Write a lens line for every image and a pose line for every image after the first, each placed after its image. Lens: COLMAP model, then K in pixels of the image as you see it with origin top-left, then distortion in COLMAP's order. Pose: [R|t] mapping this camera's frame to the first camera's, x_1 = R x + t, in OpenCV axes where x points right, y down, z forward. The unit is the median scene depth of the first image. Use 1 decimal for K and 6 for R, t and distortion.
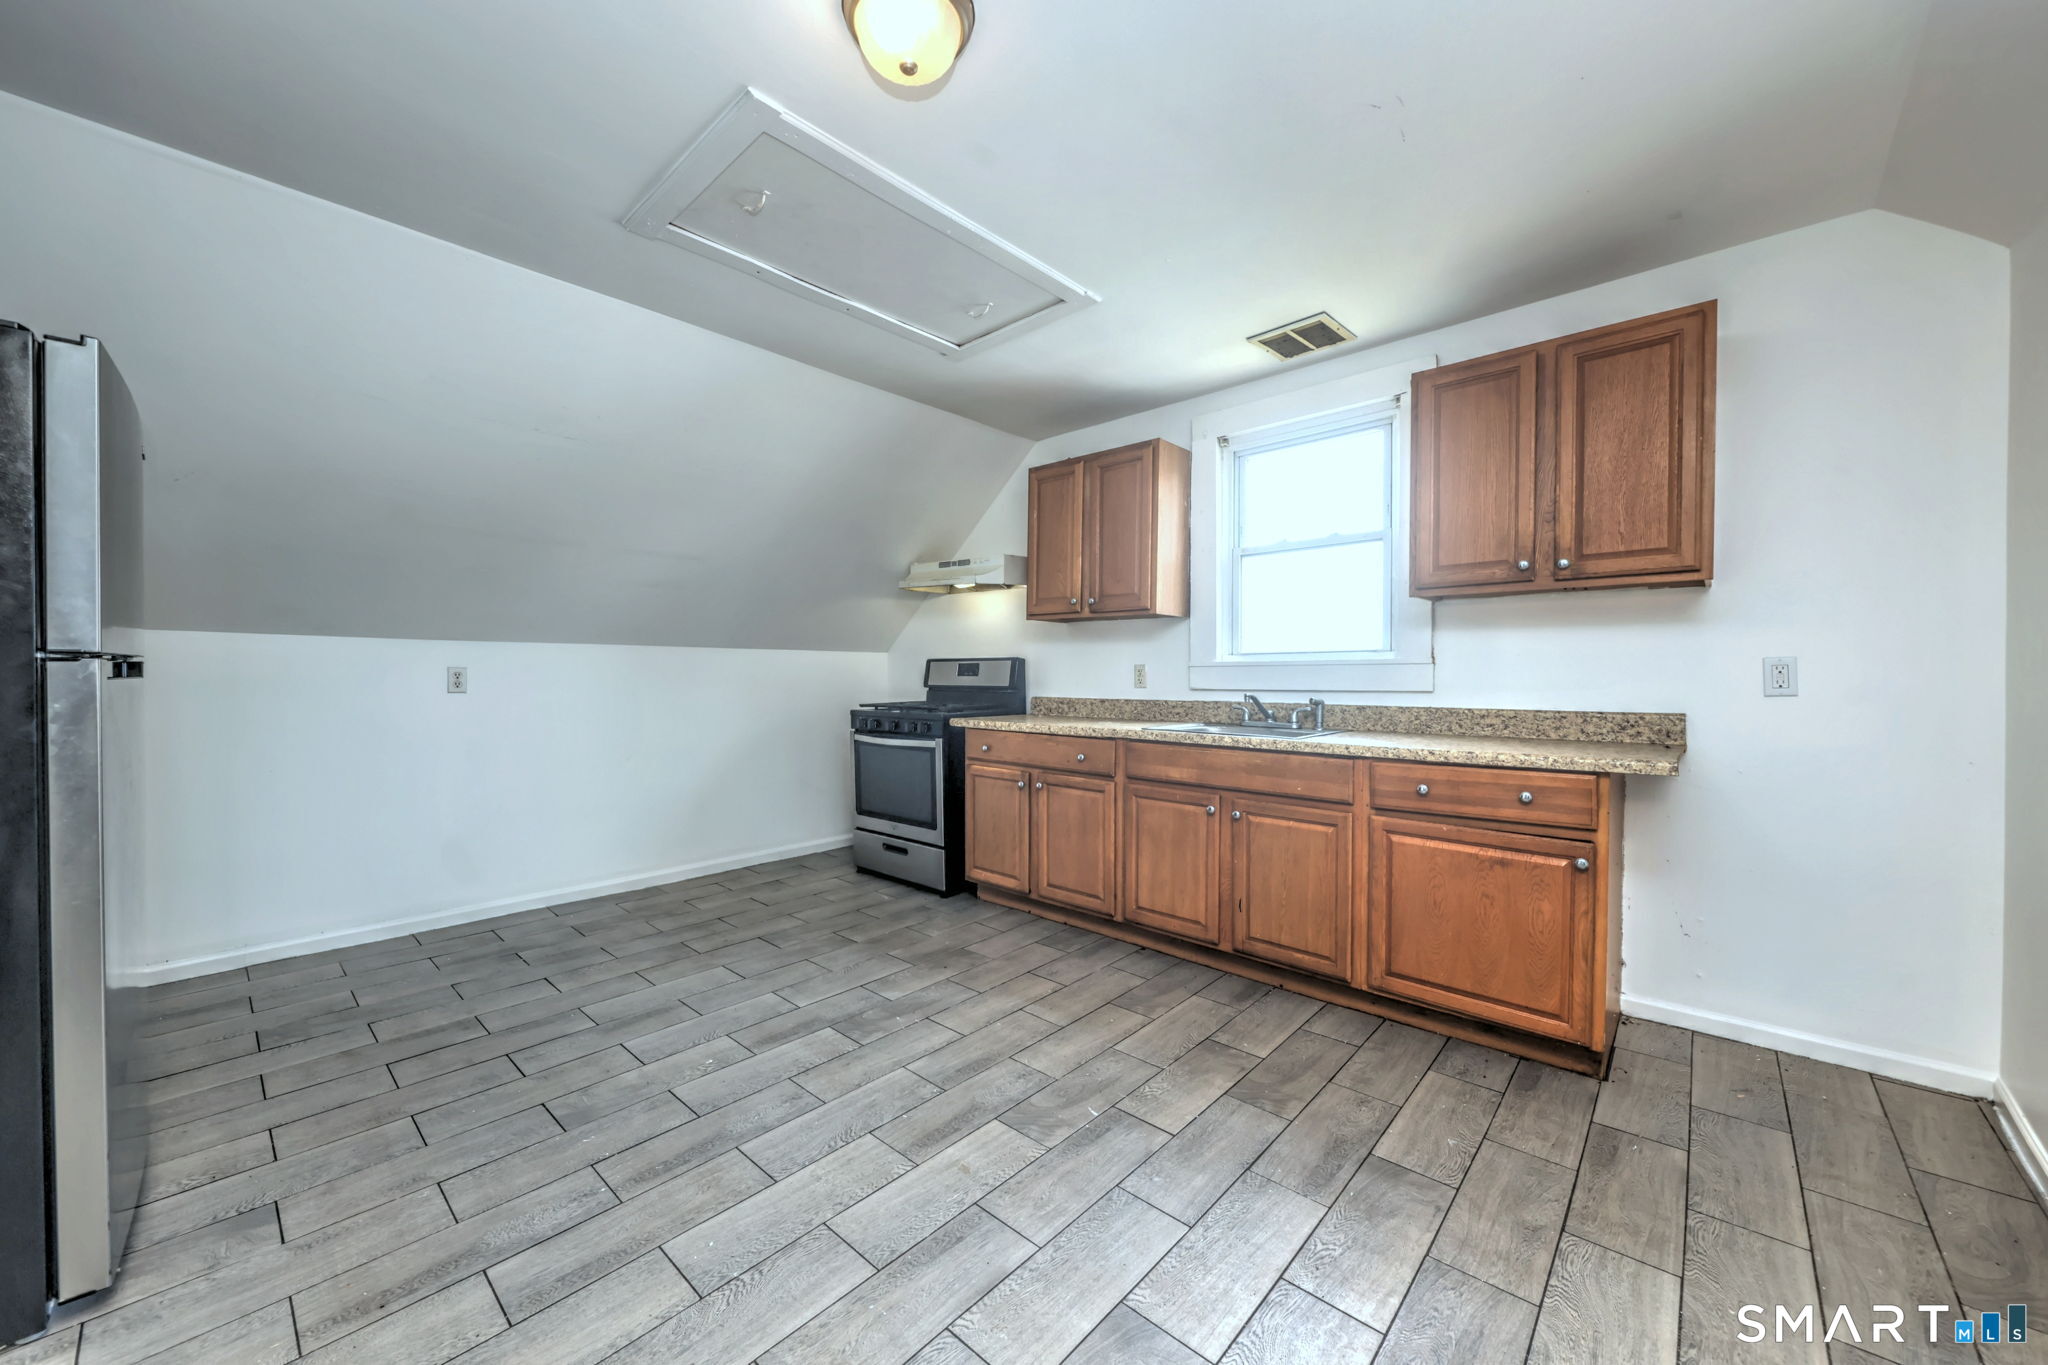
lens RADIAL K [[762.1, 0, 1024.2], [0, 762.1, 683.7], [0, 0, 1]] dist [0.003068, -0.002389]
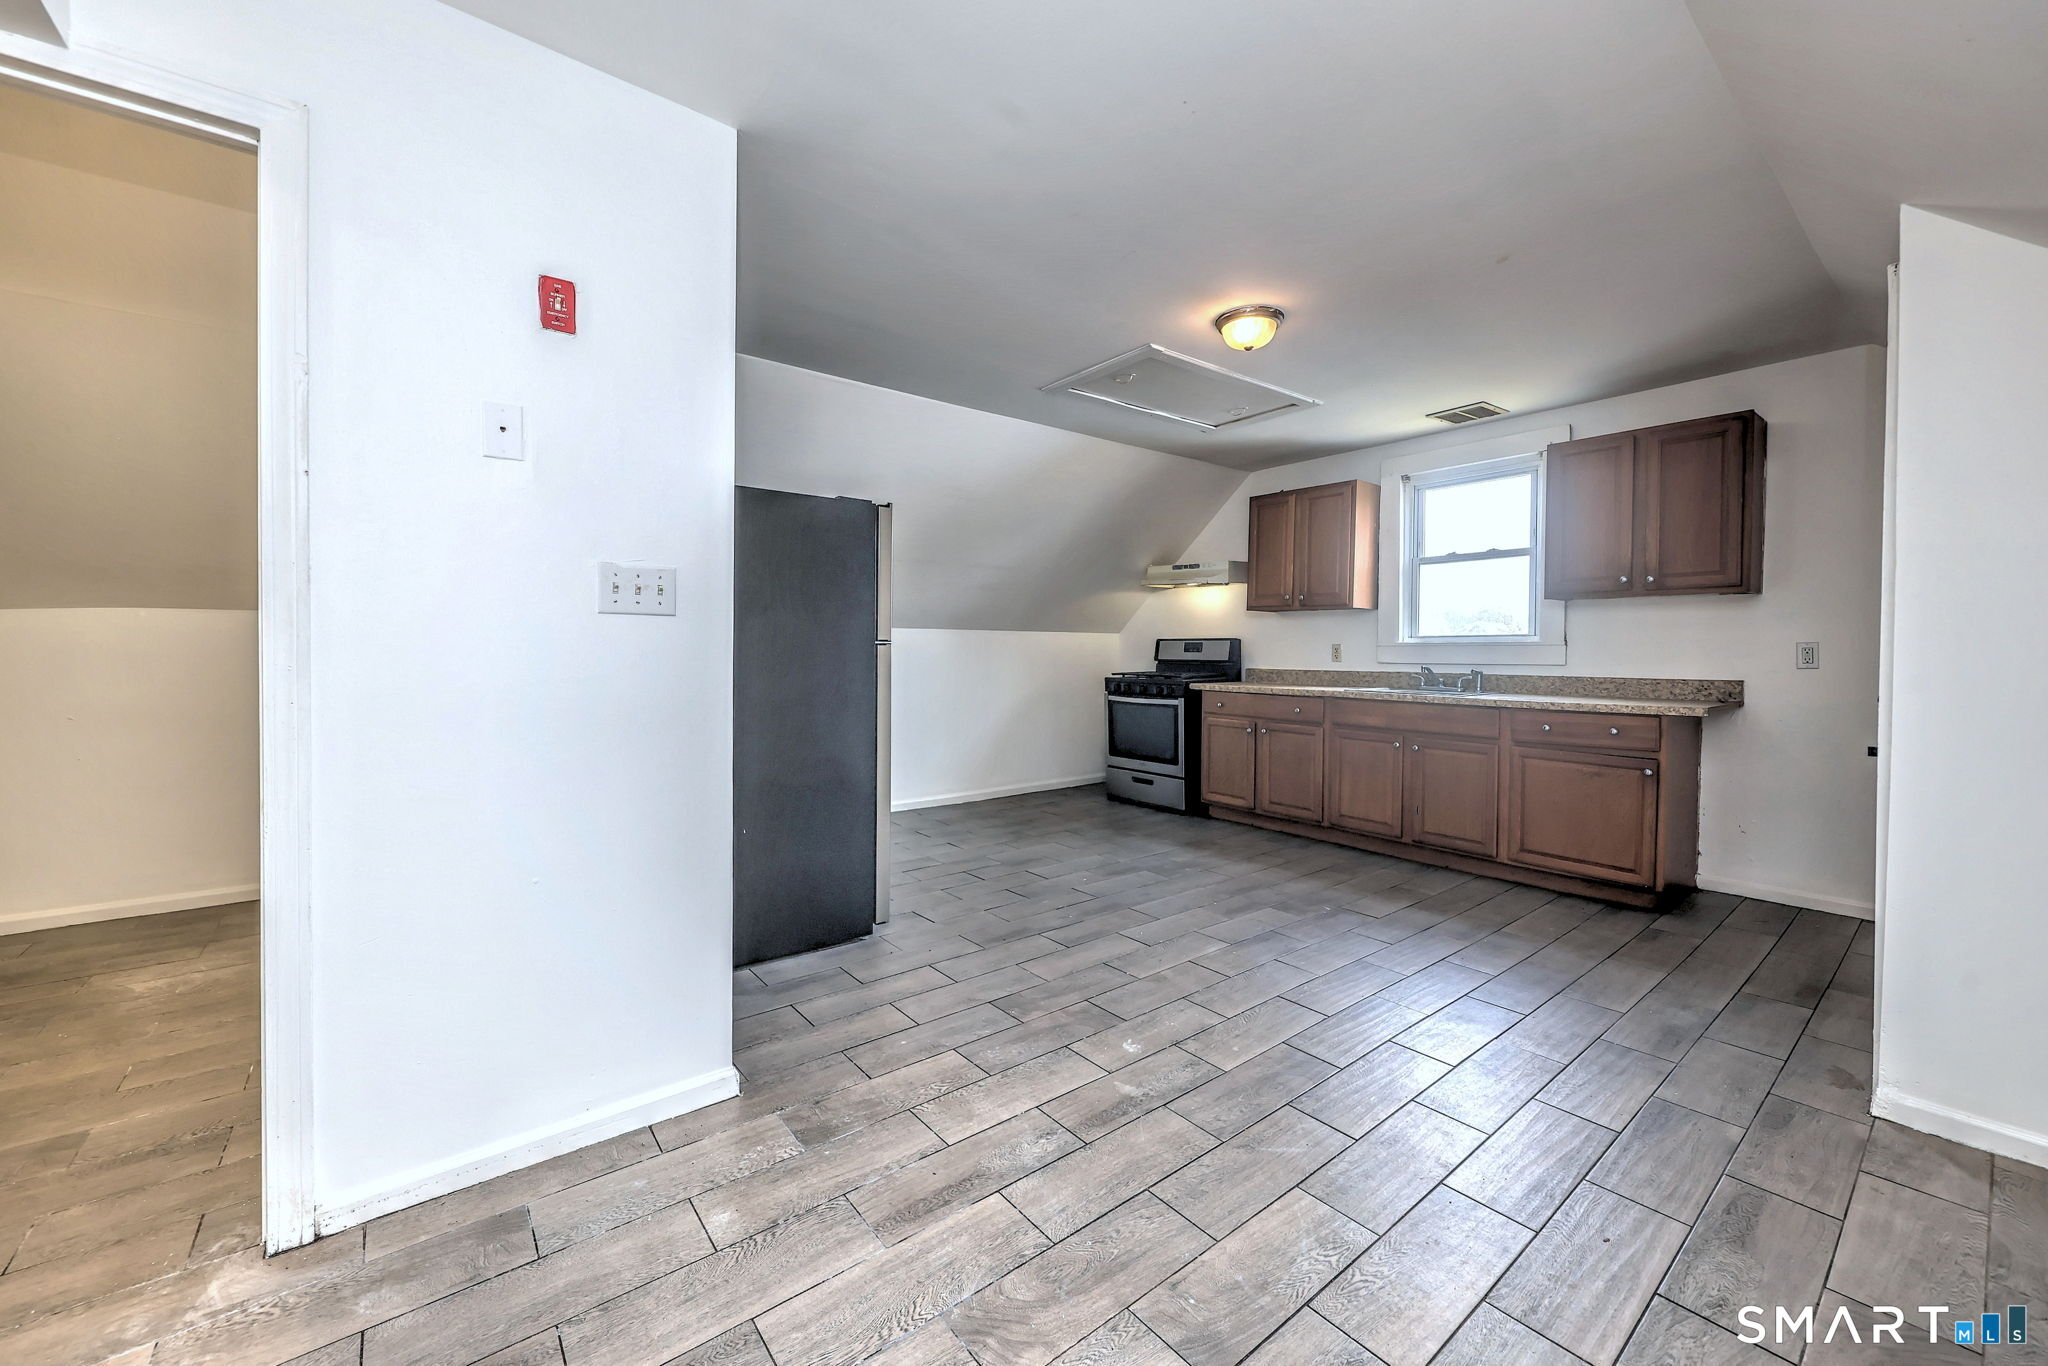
lens RADIAL K [[821.7, 0, 1025.0], [0, 821.7, 670.8], [0, 0, 1]] dist [0.000909, -0.003378]
pose [[0.988975, 0.005661, -0.147974, -0.174888], [-0.003481, 0.999882, 0.014987, 0.001907], [0.148041, -0.014307, 0.988878, -0.503396]]
